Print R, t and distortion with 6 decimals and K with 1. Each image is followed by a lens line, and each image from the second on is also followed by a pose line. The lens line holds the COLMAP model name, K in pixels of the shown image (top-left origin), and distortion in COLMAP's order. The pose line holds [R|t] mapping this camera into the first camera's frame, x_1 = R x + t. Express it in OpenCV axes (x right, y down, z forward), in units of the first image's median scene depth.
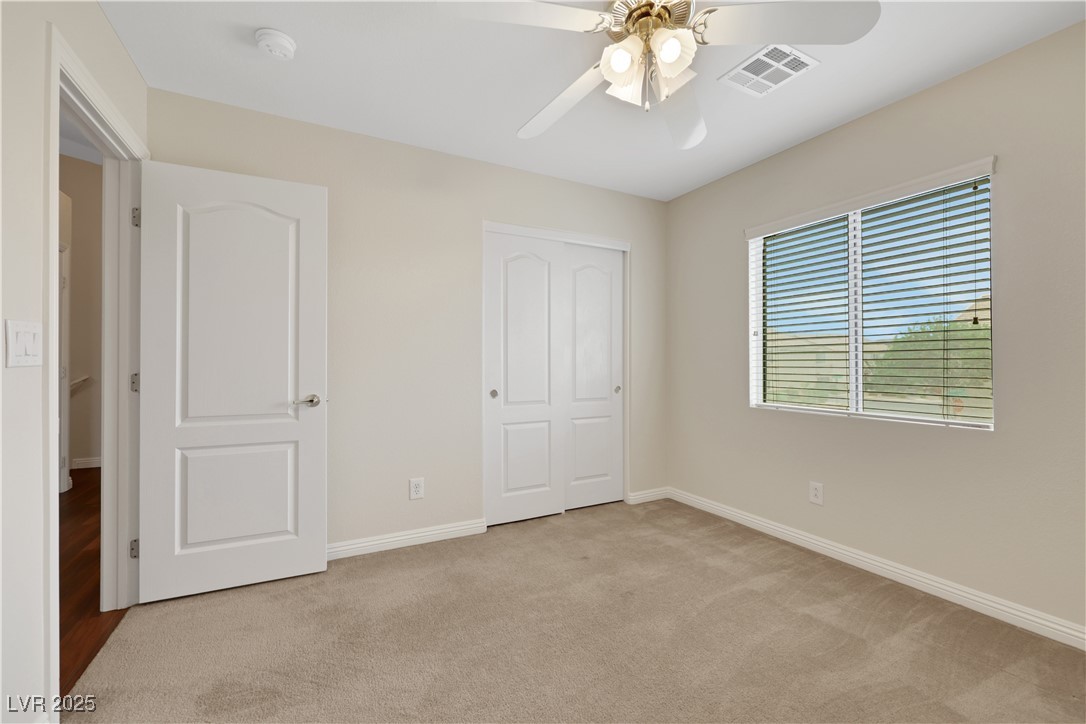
lens RADIAL K [[448.5, 0, 531.0], [0, 448.5, 362.9], [0, 0, 1]] dist [0.004595, -0.000096]
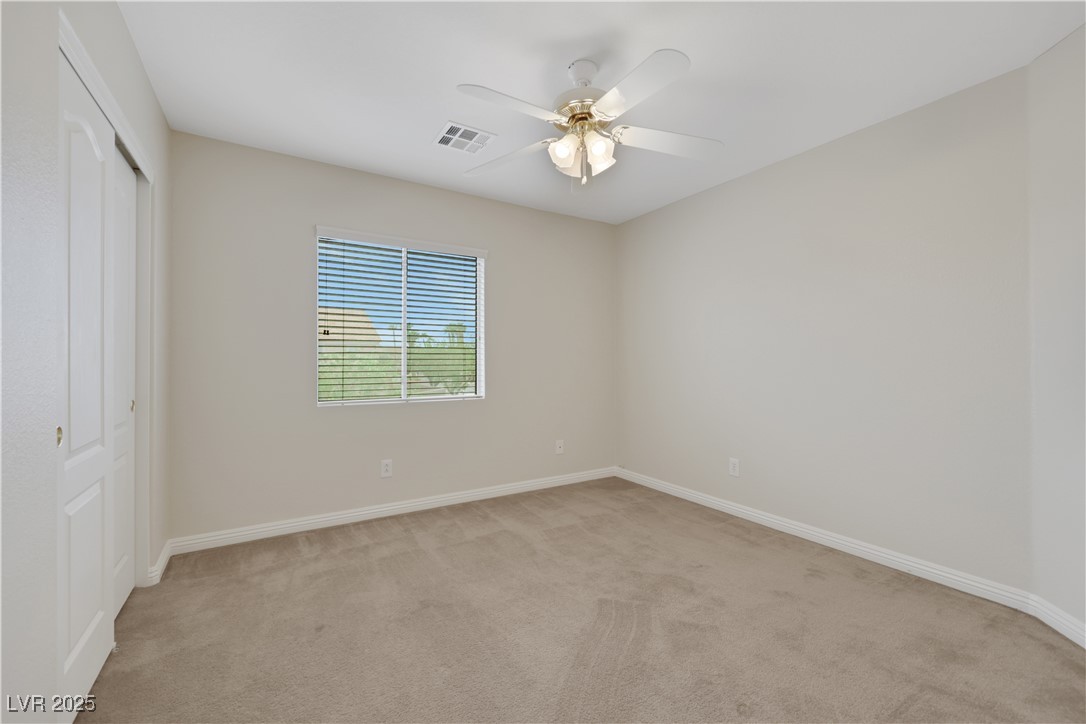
lens RADIAL K [[448.5, 0, 548.7], [0, 448.5, 358.9], [0, 0, 1]] dist [0.004595, -0.000096]
pose [[-0.096863, 0.012682, 0.995217, -0.641379], [0.001275, 0.999920, -0.012617, 0.009315], [-0.995297, 0.000047, -0.096872, 0.701712]]
